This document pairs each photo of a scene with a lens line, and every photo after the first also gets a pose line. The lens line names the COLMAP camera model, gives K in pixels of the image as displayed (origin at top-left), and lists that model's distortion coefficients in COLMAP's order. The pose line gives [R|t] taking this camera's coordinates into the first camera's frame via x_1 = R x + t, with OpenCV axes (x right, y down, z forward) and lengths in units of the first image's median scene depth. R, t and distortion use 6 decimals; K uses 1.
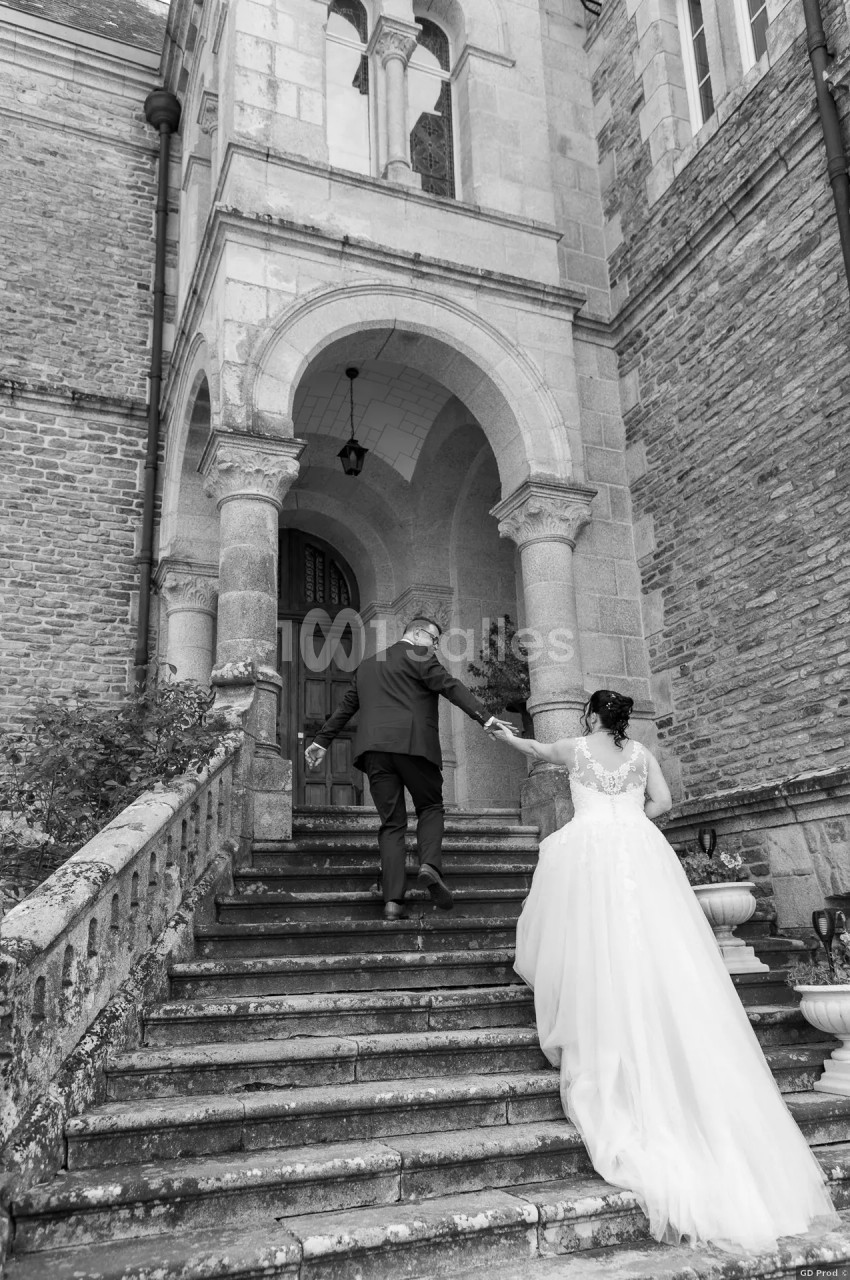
lens RADIAL K [[960.5, 0, 425.0], [0, 960.5, 640.0], [0, 0, 1]] dist [0.066207, 0.000968]
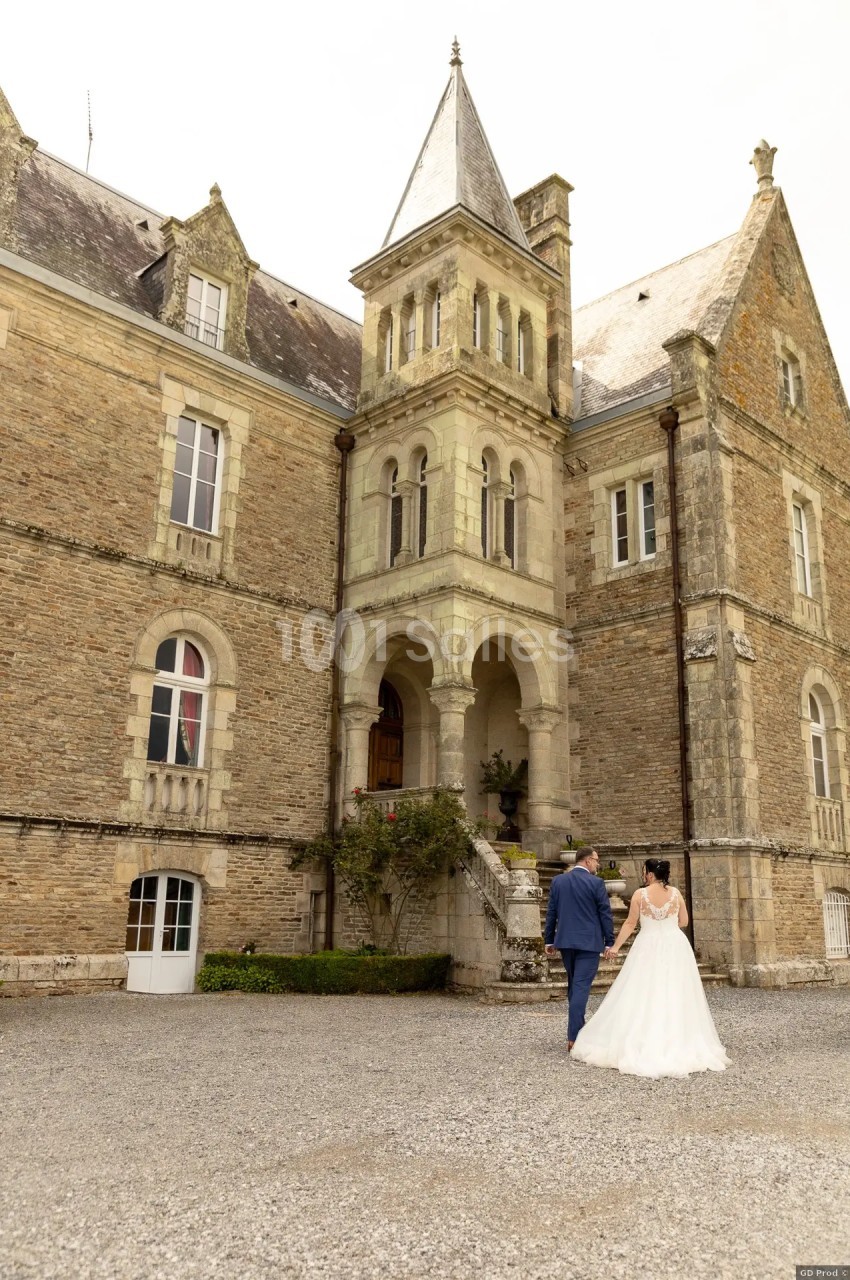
lens RADIAL K [[1016.7, 0, 425.0], [0, 1016.7, 640.0], [0, 0, 1]] dist [0.012328, -0.004864]
pose [[0.917543, 0.149603, 0.368420, -1.081102], [-0.163823, 0.986462, 0.007429, -0.291844], [-0.362321, -0.067172, 0.929630, -1.190556]]
